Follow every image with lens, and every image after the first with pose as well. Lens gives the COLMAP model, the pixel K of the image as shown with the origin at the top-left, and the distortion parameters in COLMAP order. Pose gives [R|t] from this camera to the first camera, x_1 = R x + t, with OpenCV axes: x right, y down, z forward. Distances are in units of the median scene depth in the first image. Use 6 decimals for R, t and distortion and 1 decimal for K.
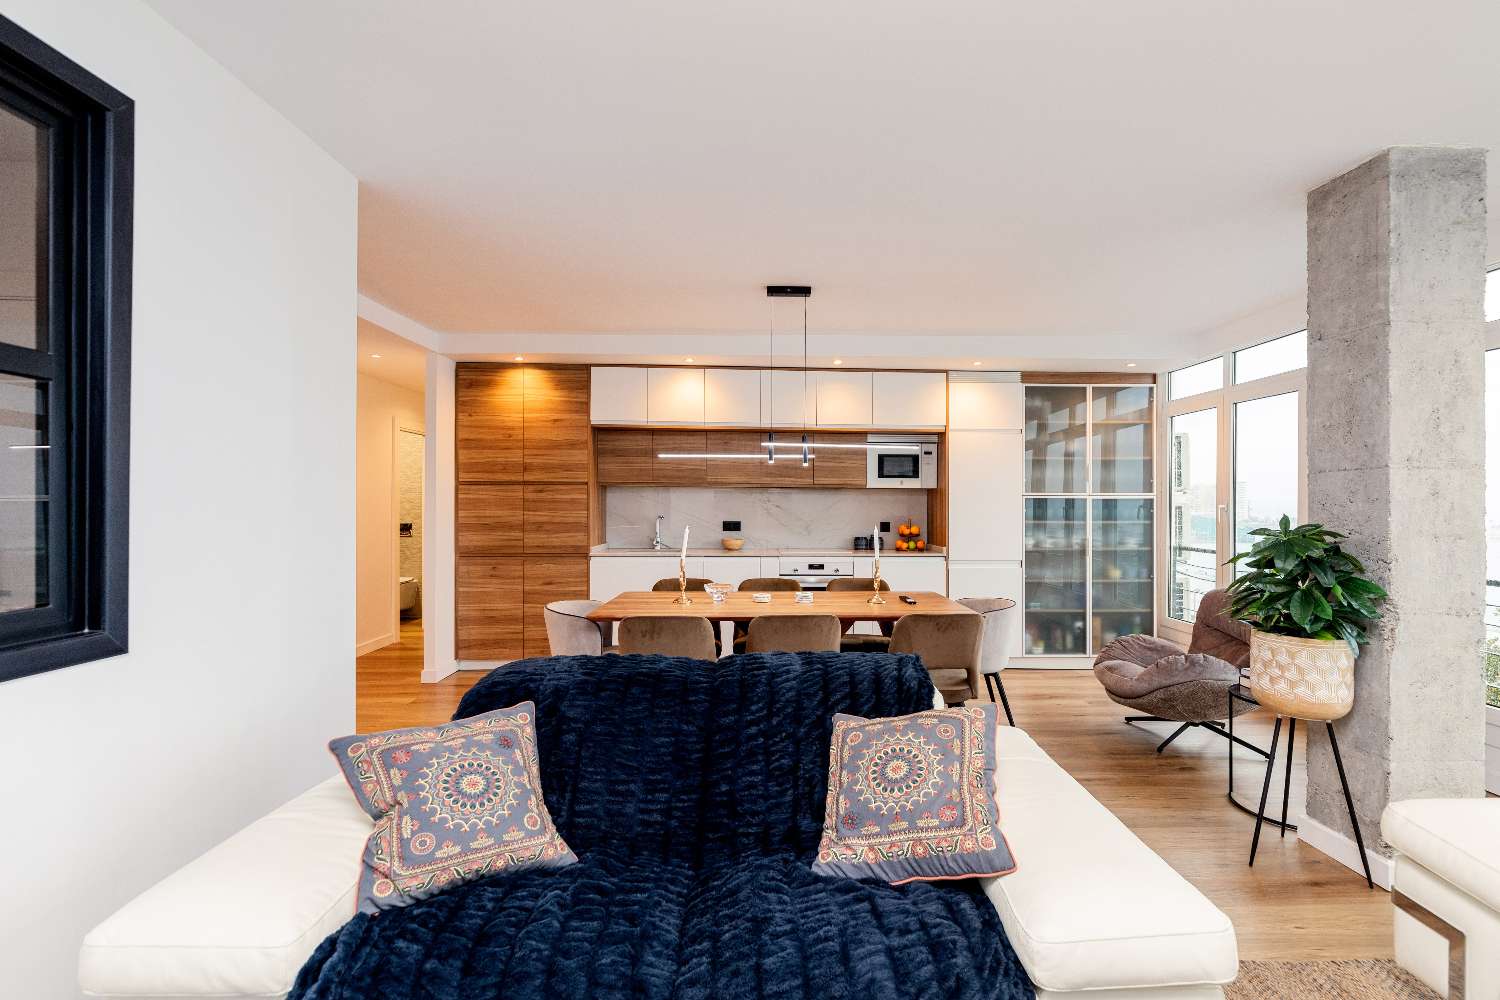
lens RADIAL K [[657.1, 0, 793.0], [0, 657.1, 517.0], [0, 0, 1]] dist [0.000439, 0.000226]
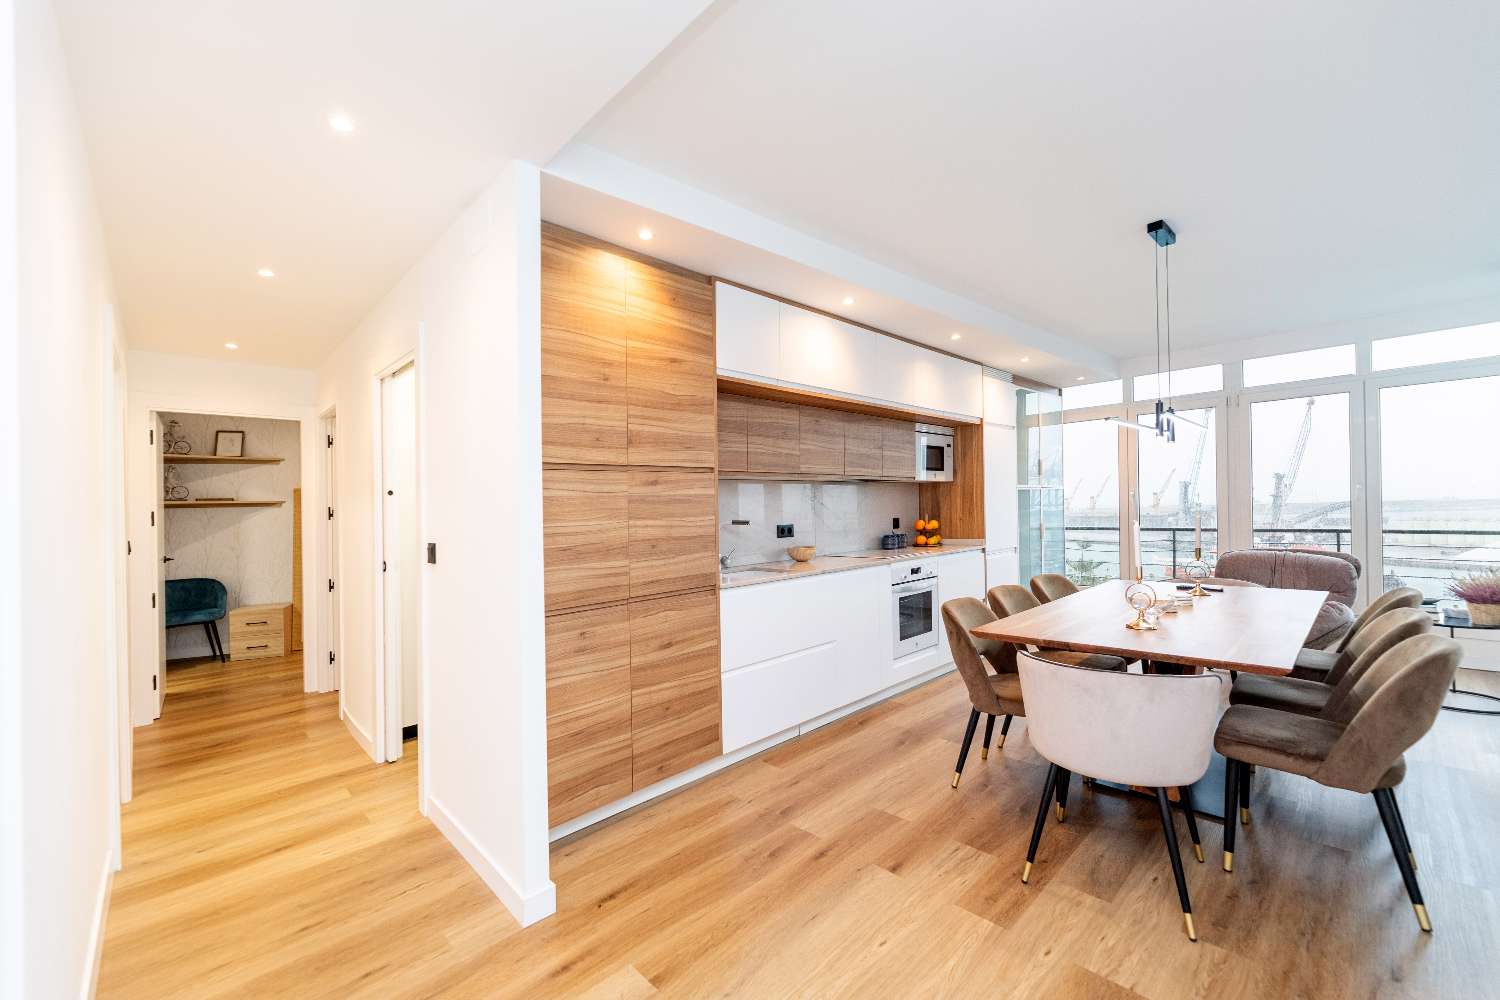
lens RADIAL K [[604.6, 0, 754.3], [0, 604.6, 513.3], [0, 0, 1]] dist [-0.000894, -0.000200]
pose [[0.753347, -0.034390, 0.656723, -0.633937], [0.046633, 0.998911, -0.001186, -0.008544], [-0.655968, 0.031518, 0.754131, 0.536636]]
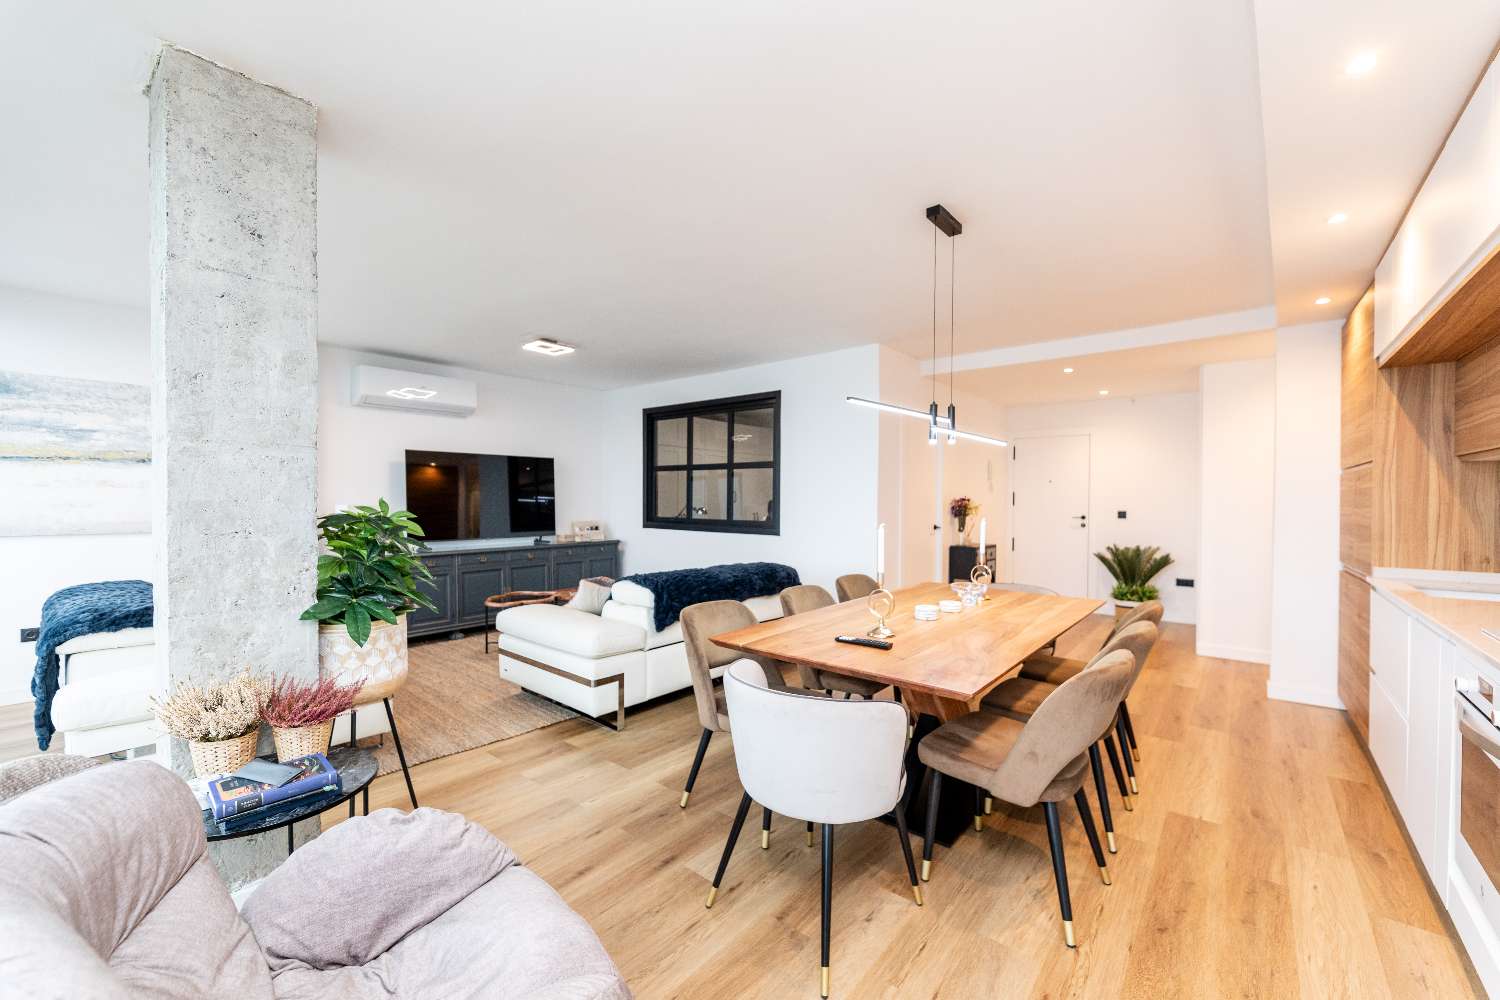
lens RADIAL K [[595.4, 0, 758.8], [0, 595.4, 504.0], [0, 0, 1]] dist [-0.001664, -0.000209]
pose [[-0.669685, -0.002396, -0.742641, 0.471507], [-0.020637, 0.999669, 0.015385, -0.009323], [0.742358, 0.025629, -0.669513, 0.919939]]
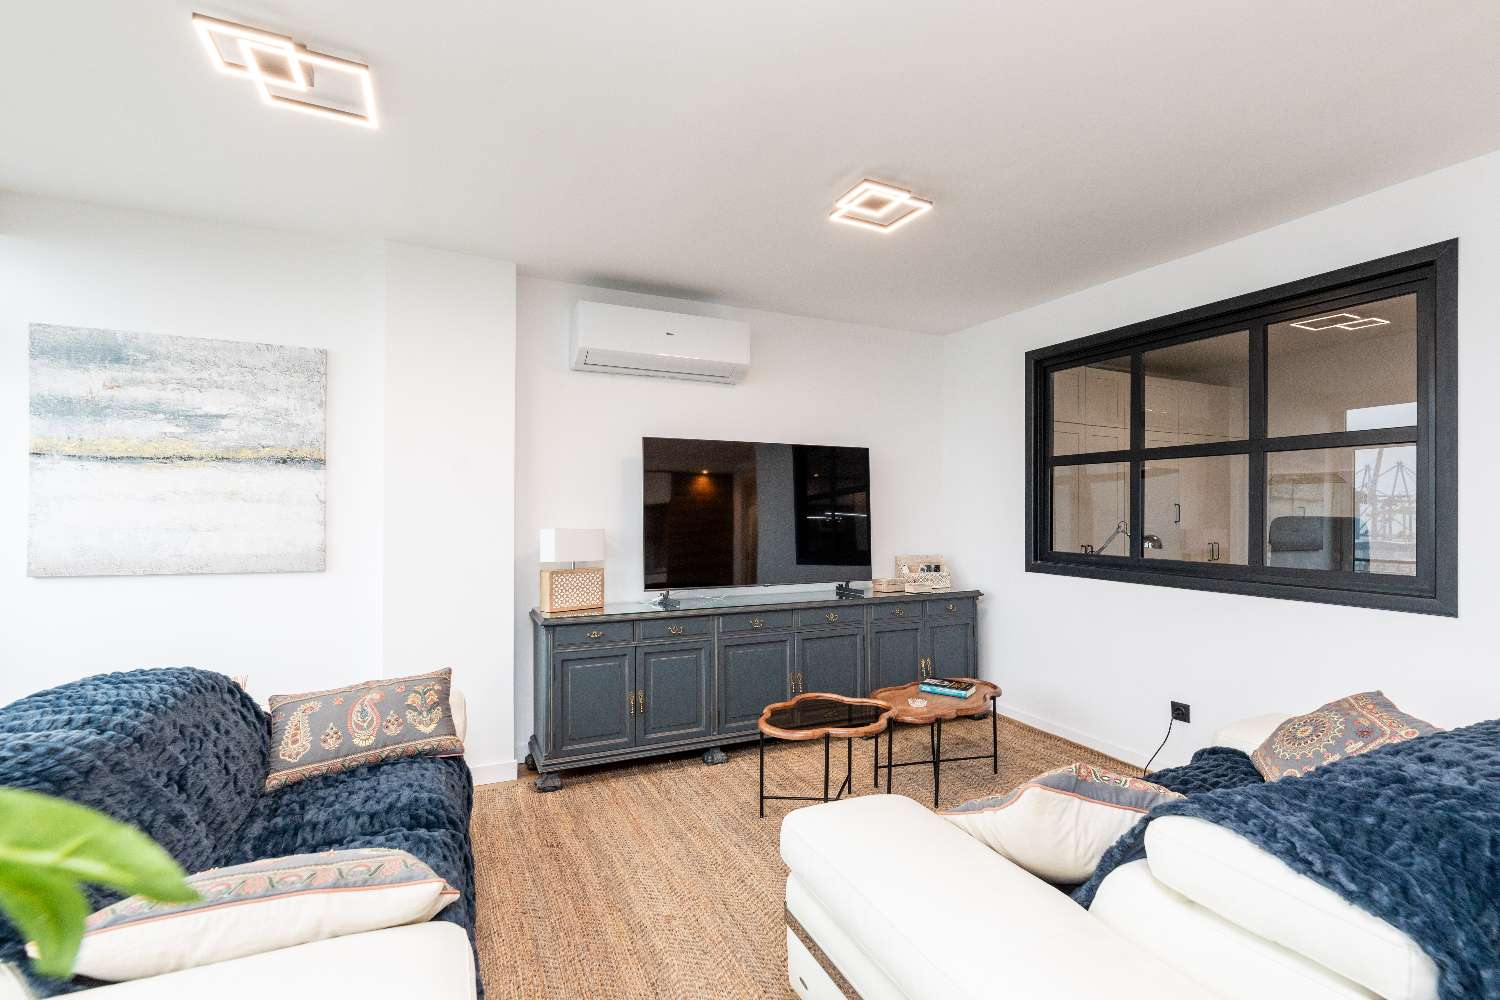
lens RADIAL K [[657.1, 0, 793.0], [0, 657.1, 517.0], [0, 0, 1]] dist [0.000439, 0.000226]
pose [[-0.901866, -0.006107, -0.431972, 0.275762], [-0.016114, 0.999680, 0.019510, -0.006954], [0.431714, 0.024557, -0.901676, 0.477078]]
